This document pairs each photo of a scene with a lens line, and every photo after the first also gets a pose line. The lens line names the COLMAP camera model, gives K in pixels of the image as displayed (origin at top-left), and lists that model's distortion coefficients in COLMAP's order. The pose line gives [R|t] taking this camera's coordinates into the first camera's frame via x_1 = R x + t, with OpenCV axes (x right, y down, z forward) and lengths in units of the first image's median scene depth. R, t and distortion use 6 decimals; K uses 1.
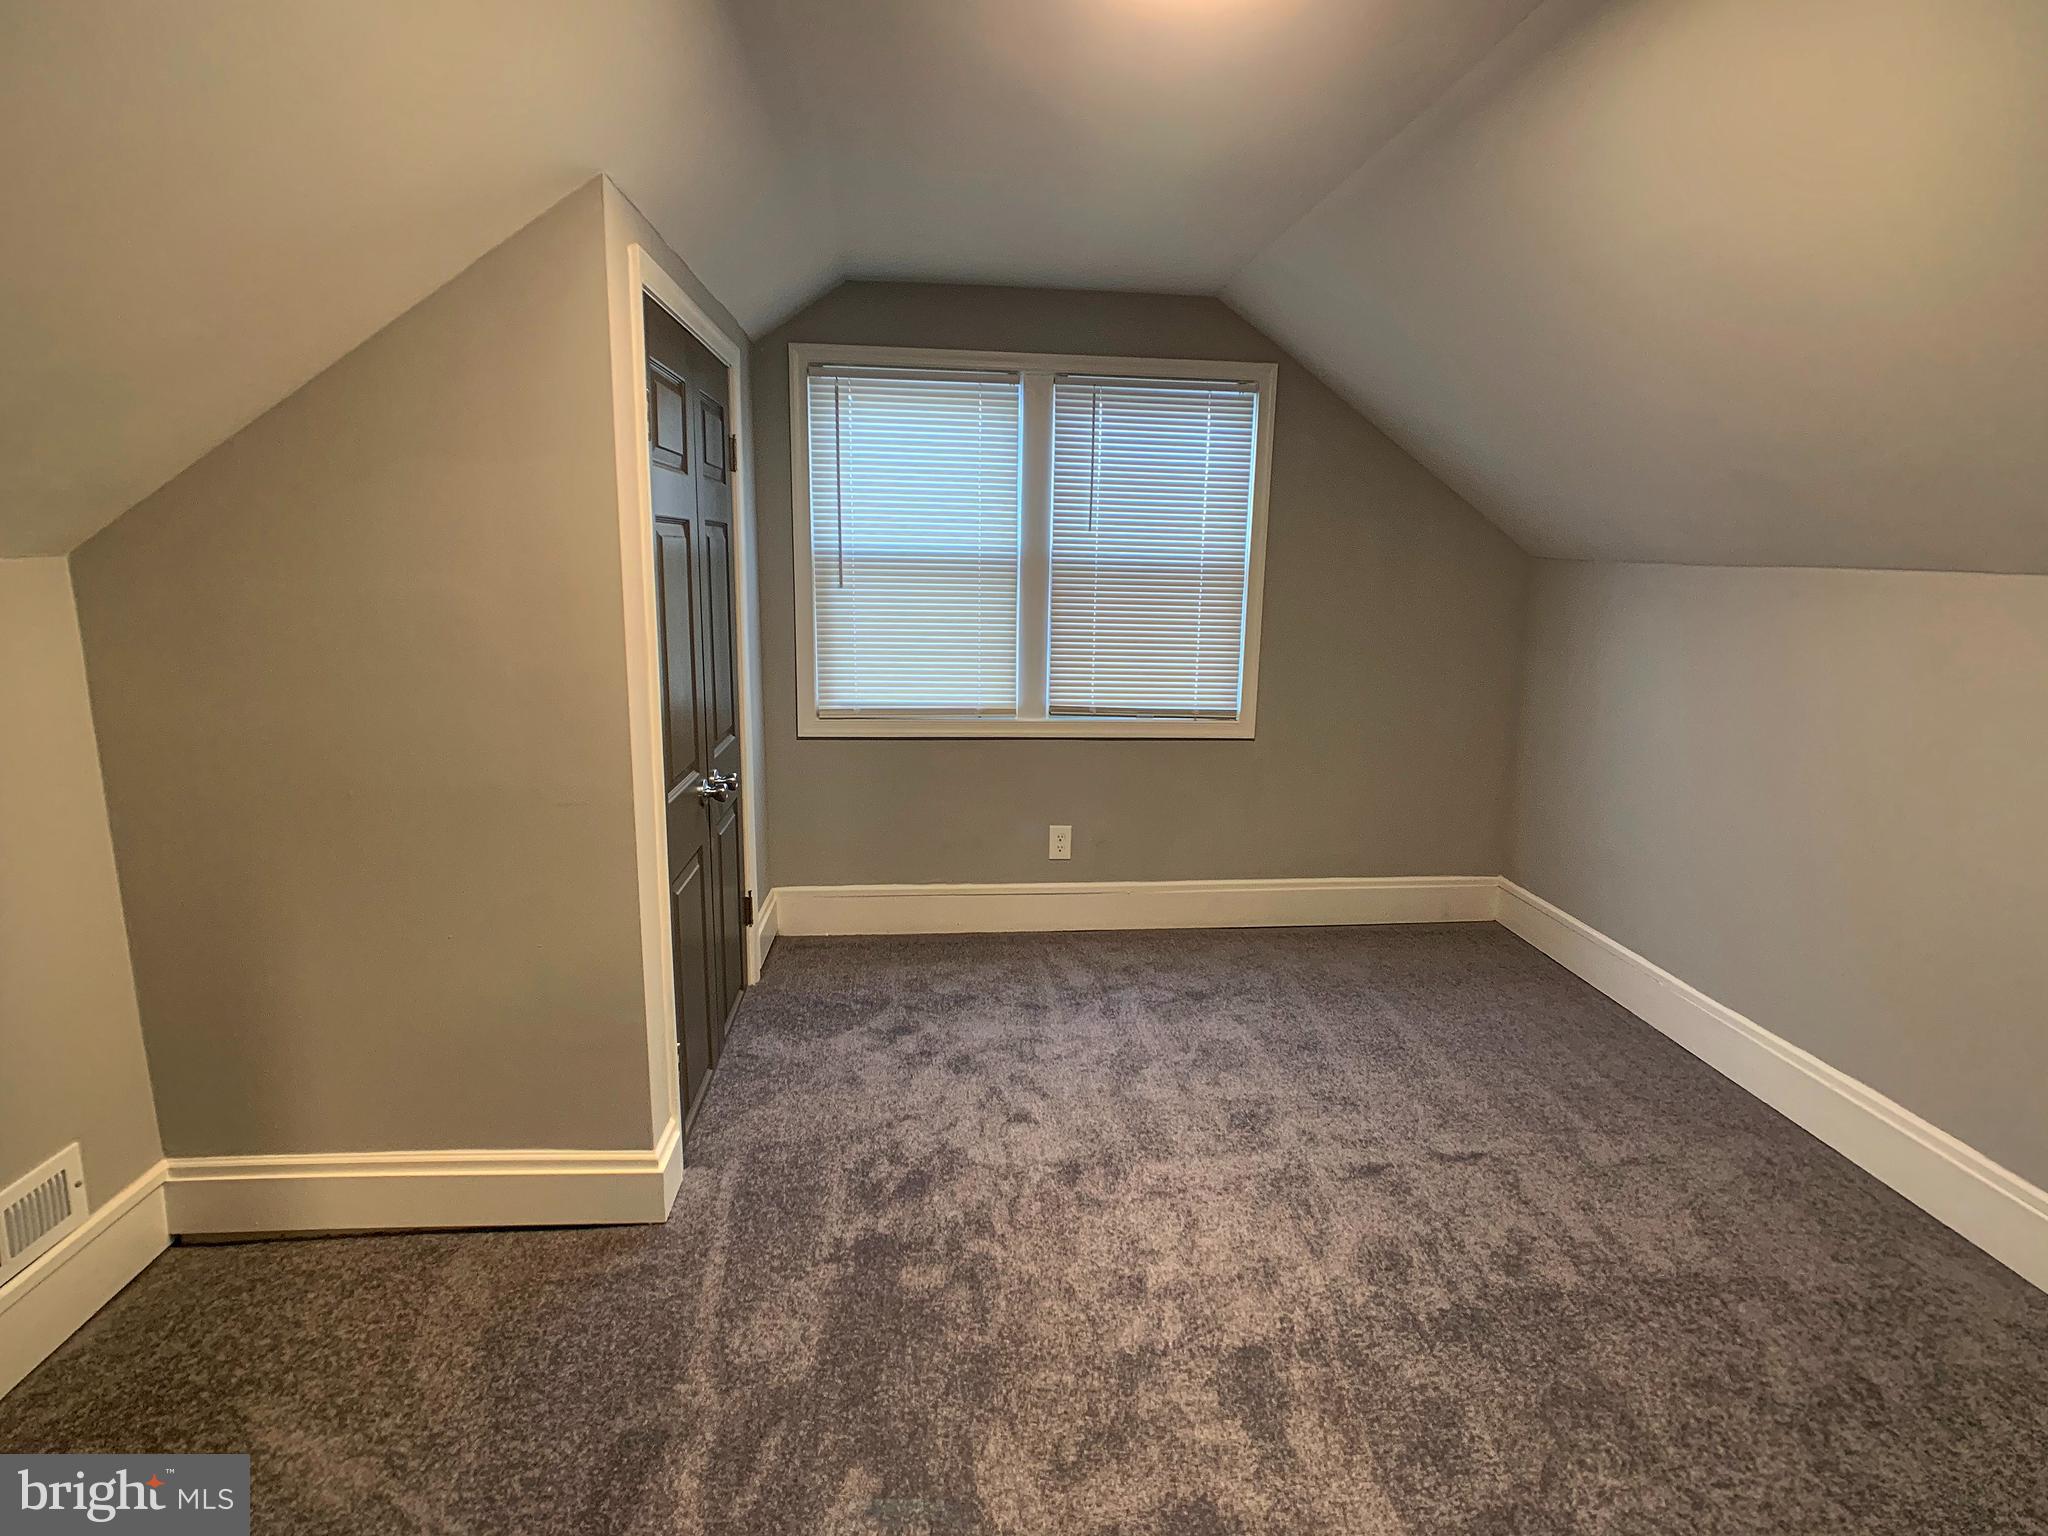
lens RADIAL K [[1010.3, 0, 1038.7], [0, 1010.3, 726.8], [0, 0, 1]] dist [-0.023030, 0.006837]
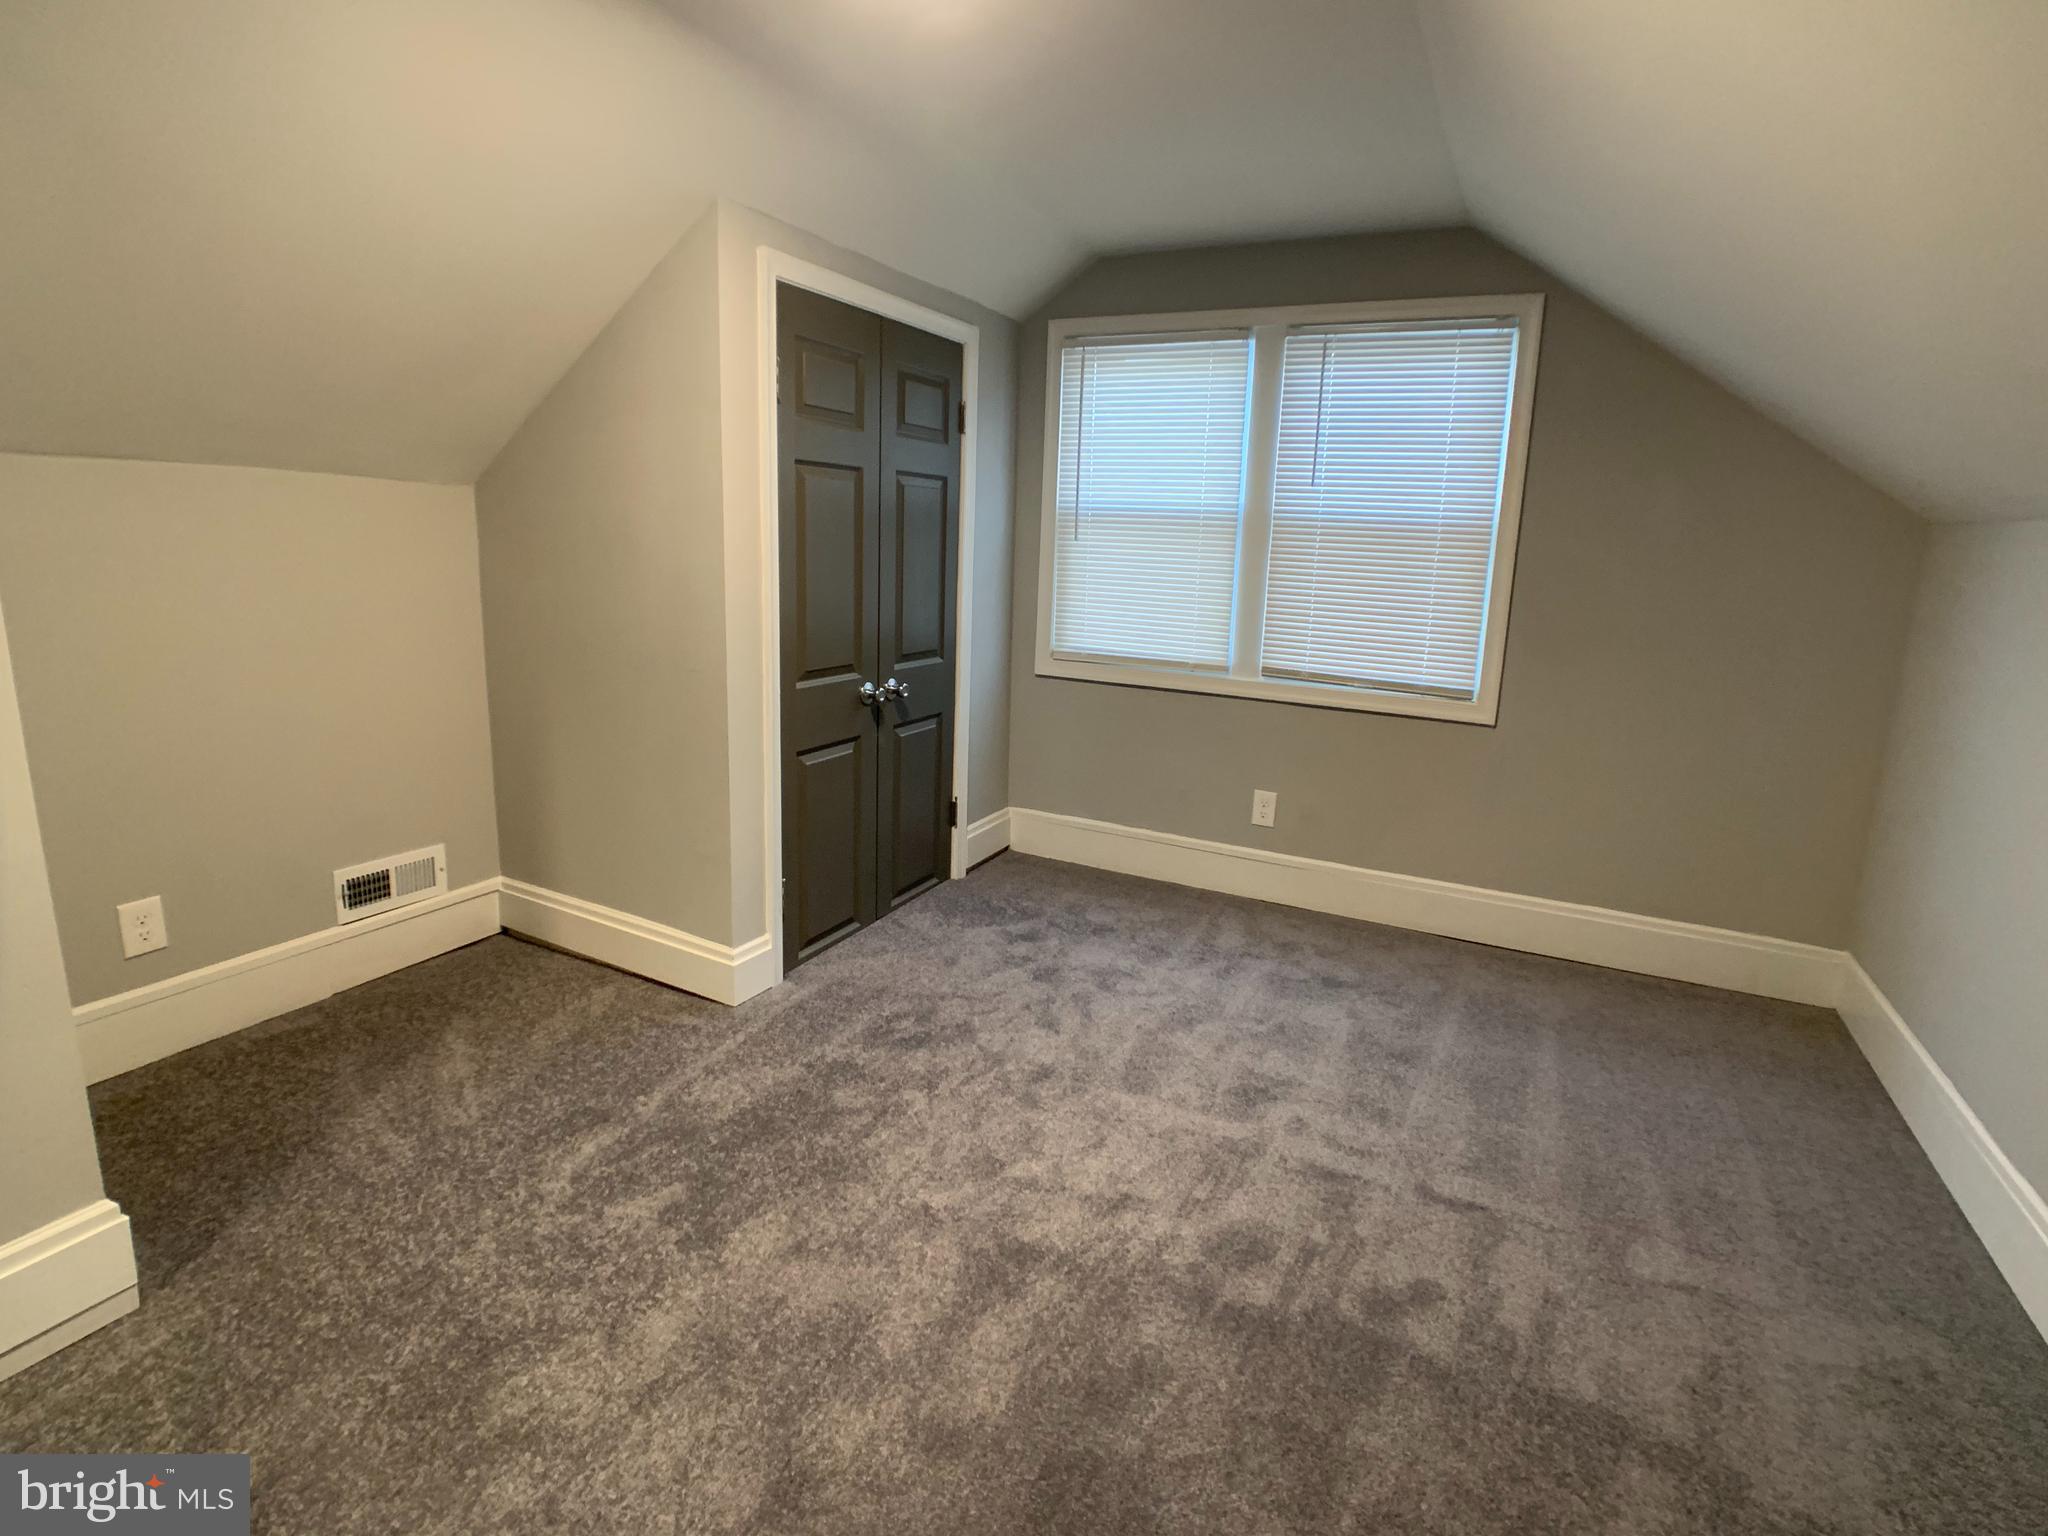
lens RADIAL K [[1005.6, 0, 1041.3], [0, 1005.6, 715.3], [0, 0, 1]] dist [-0.018297, -0.001118]
pose [[0.841222, 0.108013, -0.529791, 0.393295], [-0.115914, 0.993089, 0.018418, 0.037365], [0.528119, 0.045916, 0.847928, 0.069604]]
